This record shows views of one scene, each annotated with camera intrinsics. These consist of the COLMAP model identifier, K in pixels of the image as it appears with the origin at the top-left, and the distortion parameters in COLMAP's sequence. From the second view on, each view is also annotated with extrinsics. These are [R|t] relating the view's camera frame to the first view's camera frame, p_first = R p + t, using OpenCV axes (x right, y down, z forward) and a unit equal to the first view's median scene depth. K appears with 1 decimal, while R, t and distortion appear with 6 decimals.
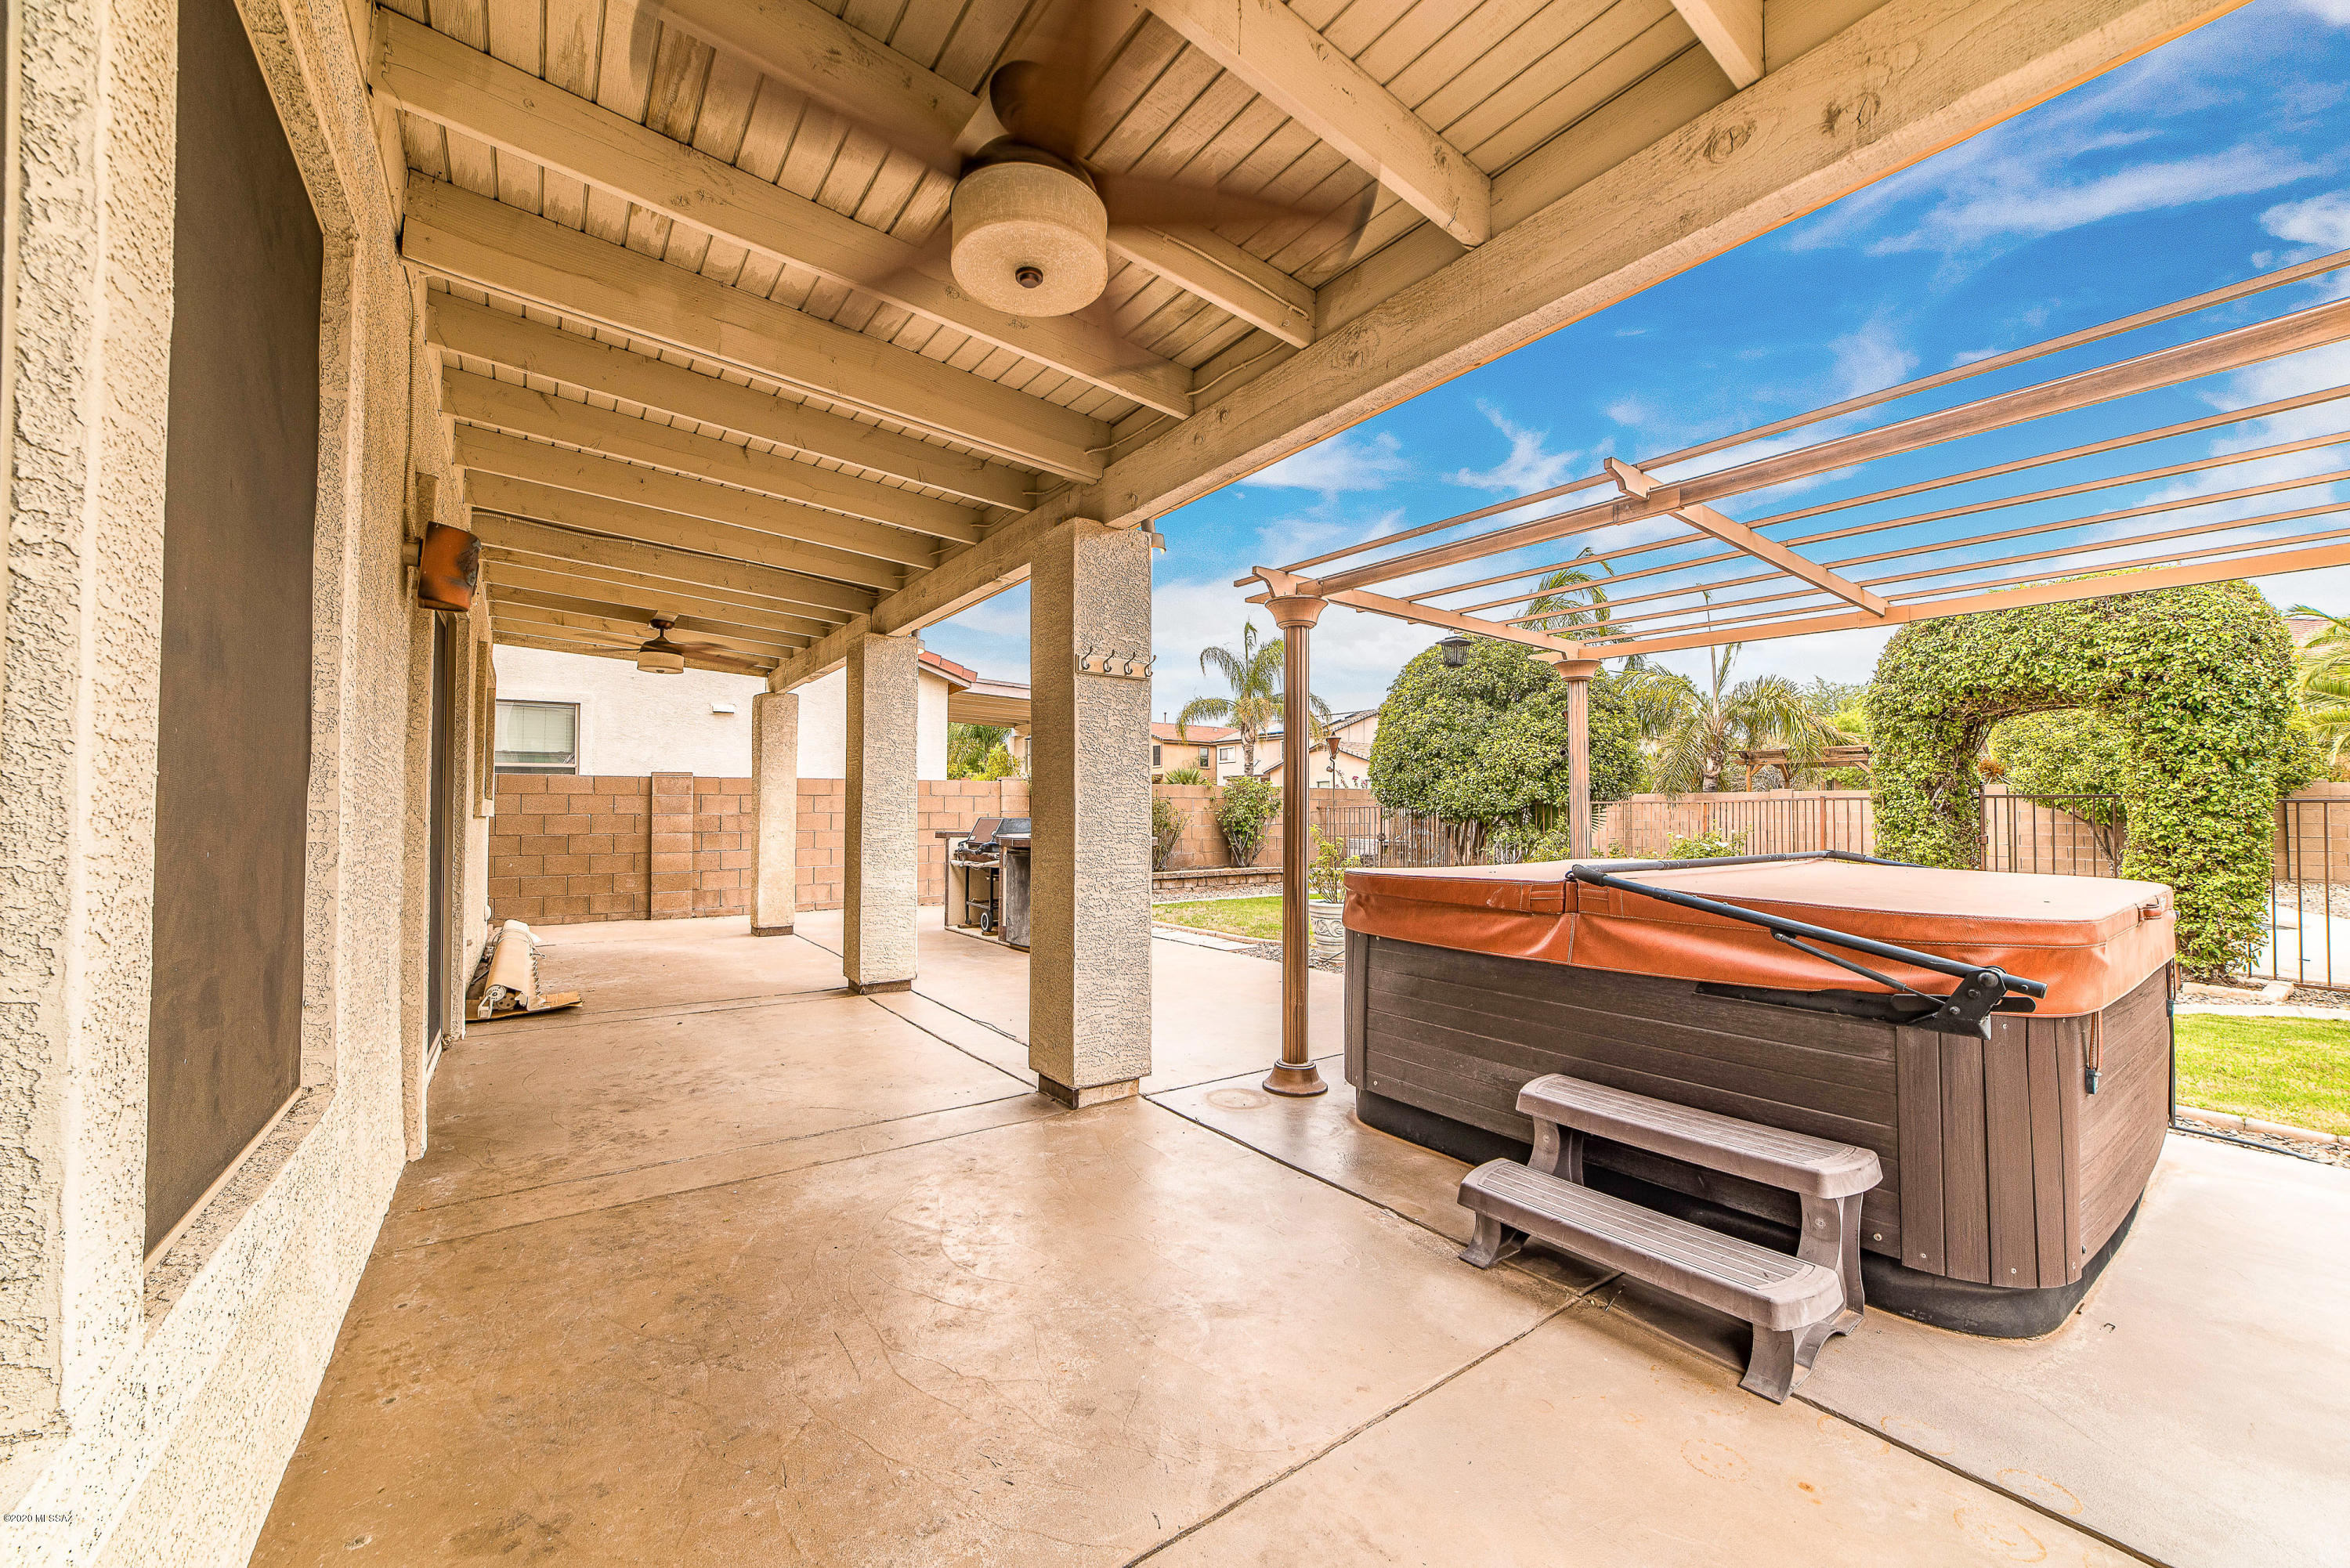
lens RADIAL K [[891.8, 0, 1174.4], [0, 891.8, 791.5], [0, 0, 1]] dist [-0.024456, 0.008777]
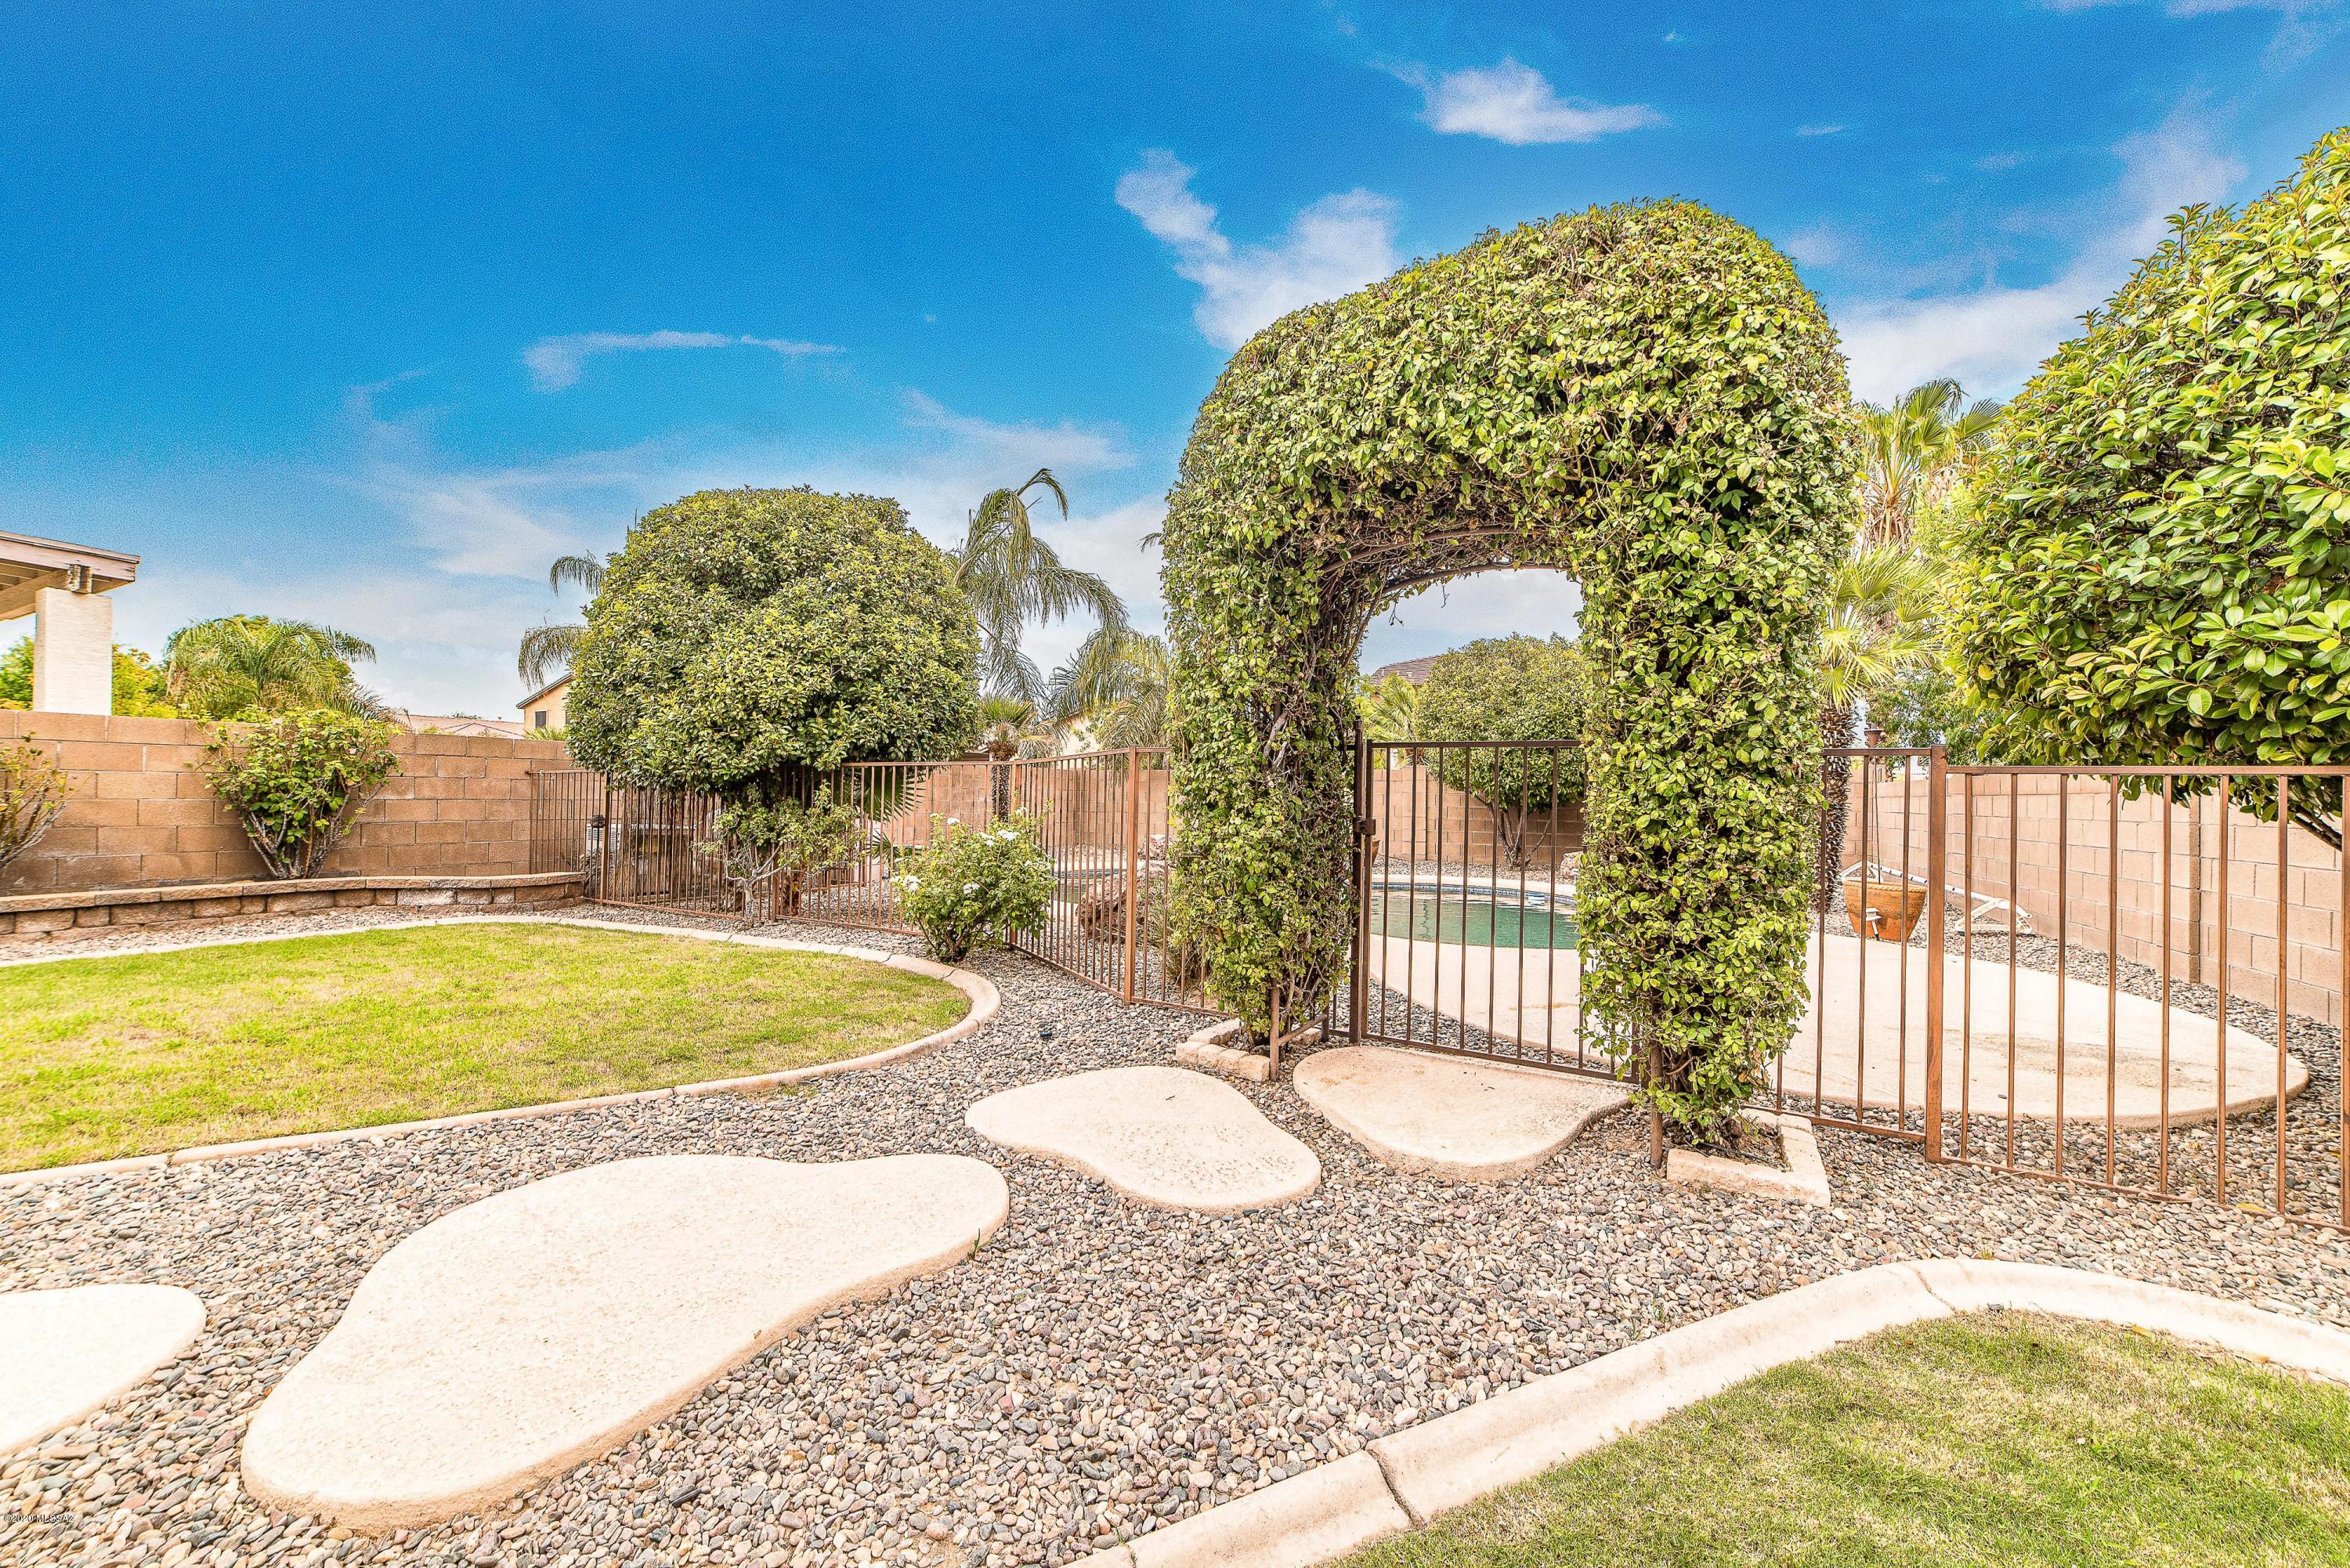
lens RADIAL K [[891.8, 0, 1174.4], [0, 891.8, 791.5], [0, 0, 1]] dist [-0.024456, 0.008777]
pose [[0.890543, 0.014124, 0.454680, 0.622350], [-0.022586, 0.999658, 0.013183, 0.030324], [-0.454338, -0.022009, 0.890557, 0.620495]]
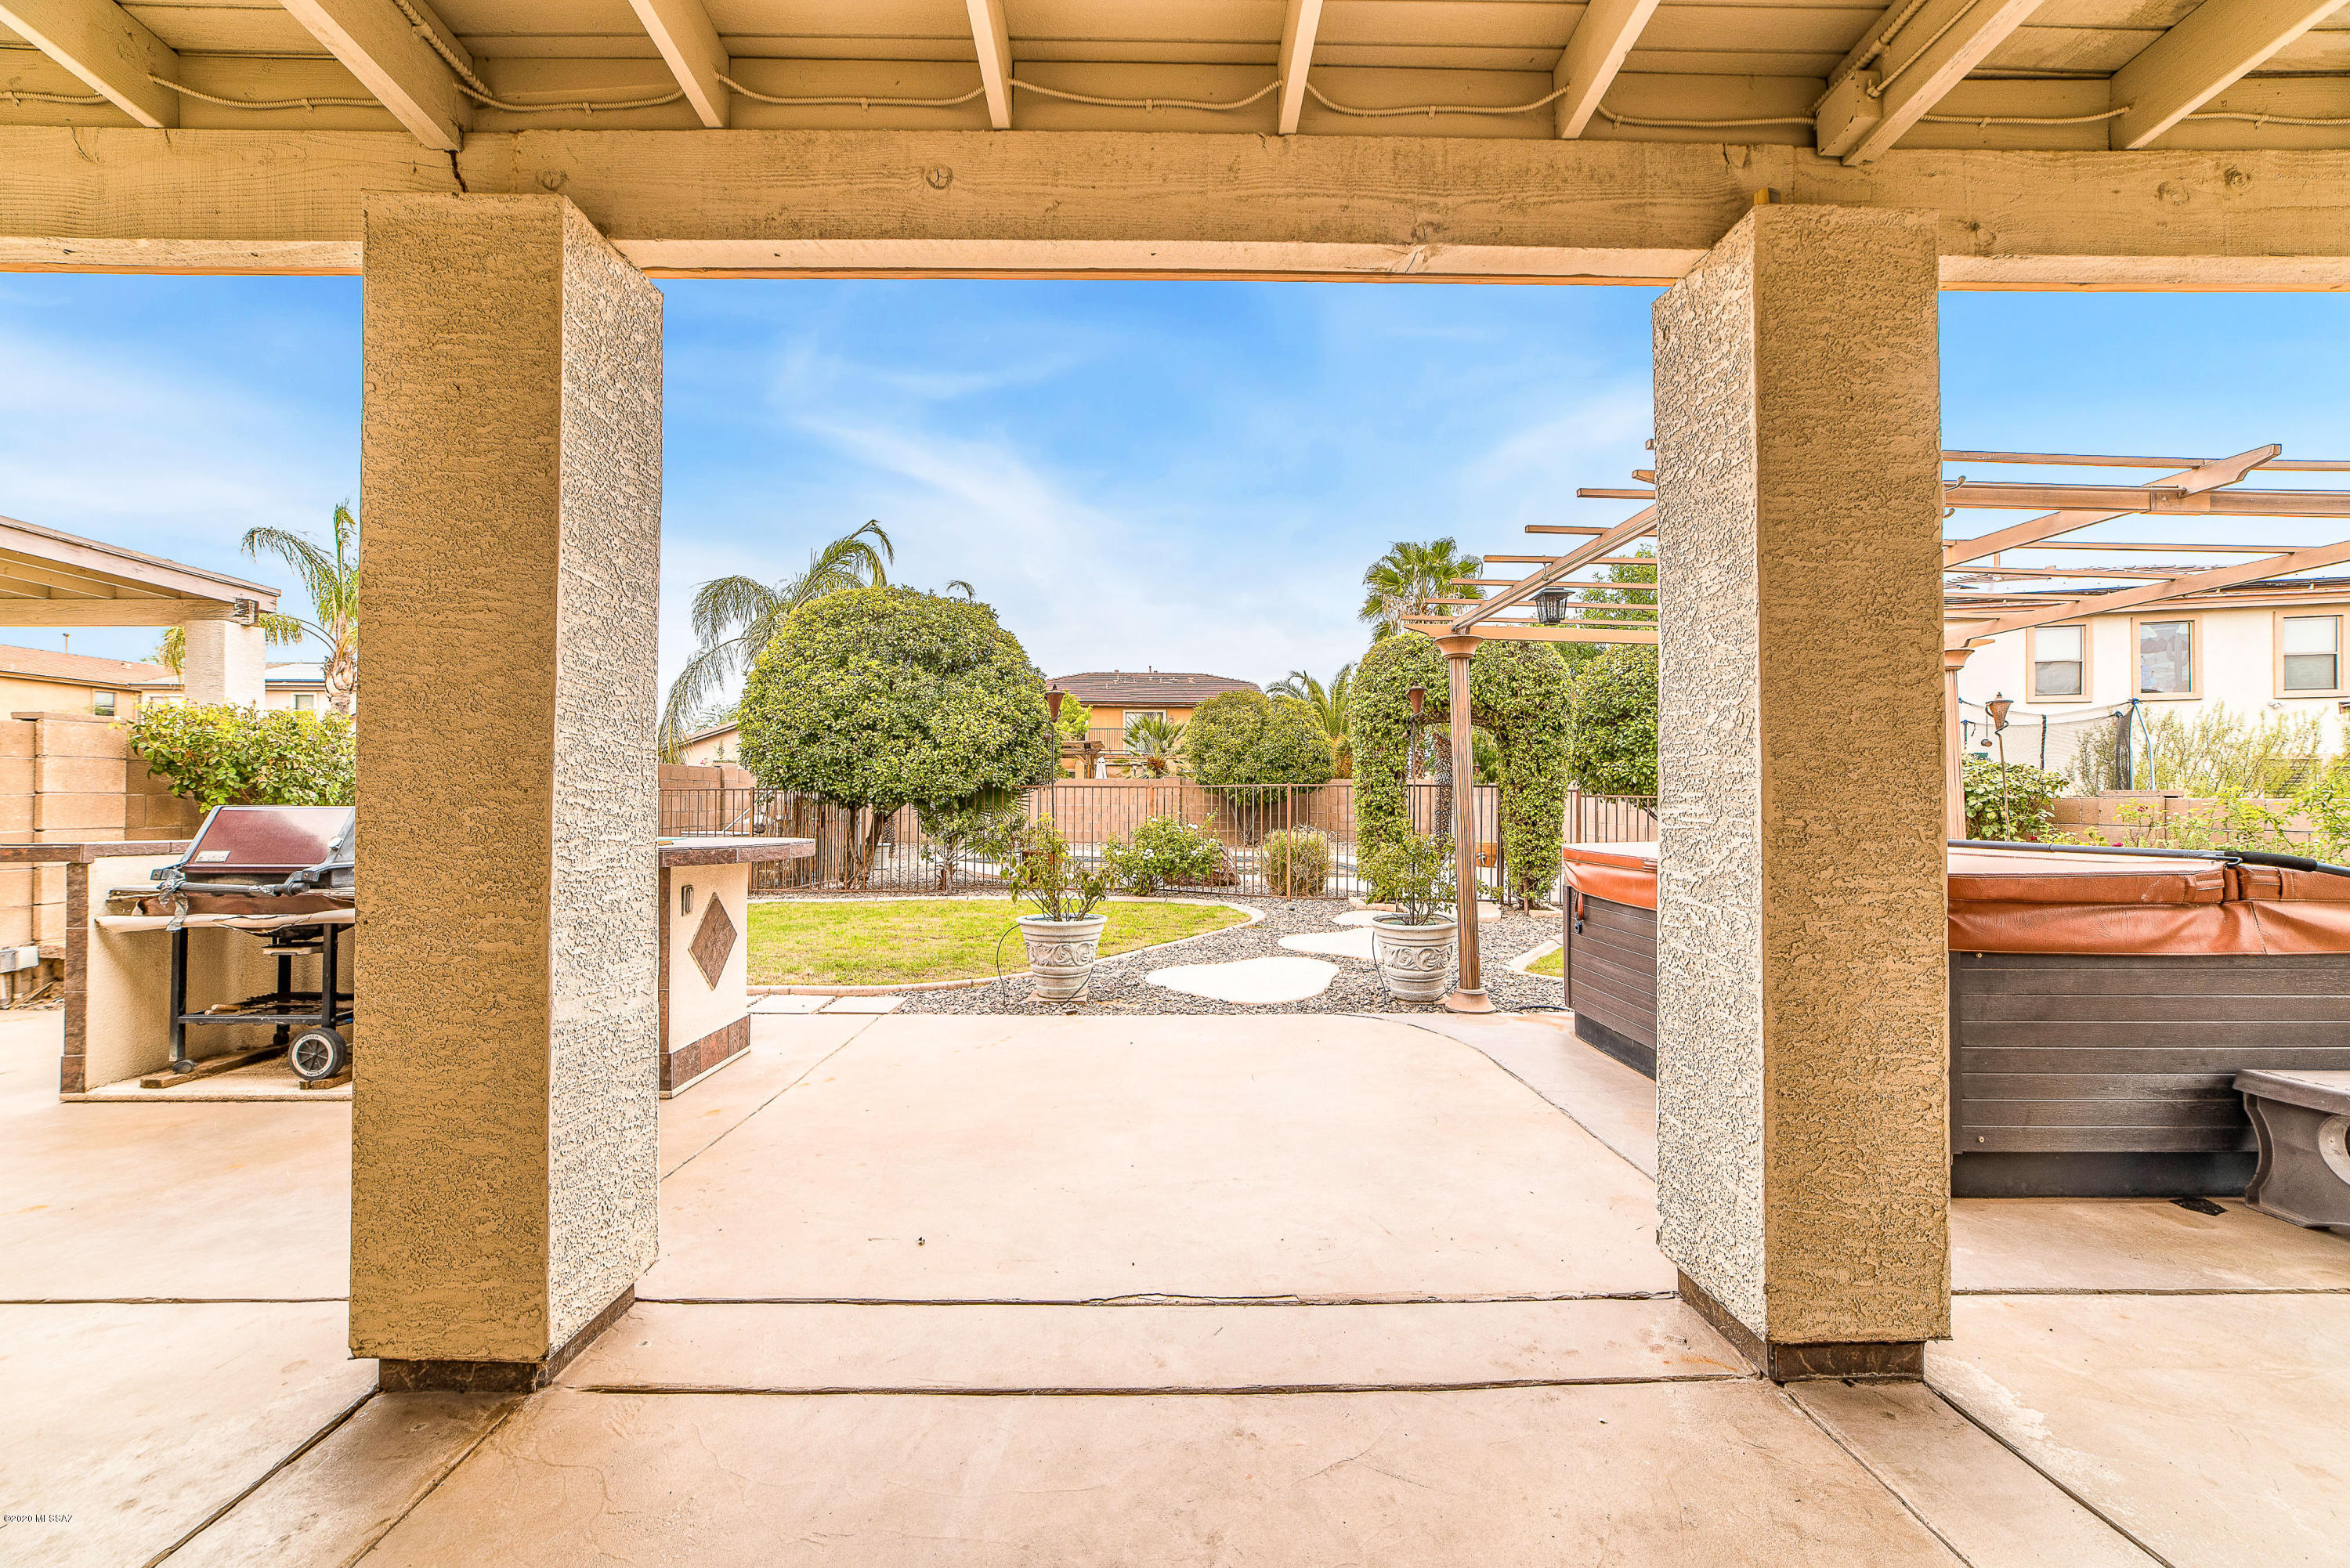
lens RADIAL K [[891.8, 0, 1174.4], [0, 891.8, 791.5], [0, 0, 1]] dist [-0.024456, 0.008777]
pose [[0.572936, 0.007412, 0.819566, -0.393816], [-0.021056, 0.999762, 0.005678, 0.015584], [-0.819329, -0.020510, 0.572956, 0.543303]]
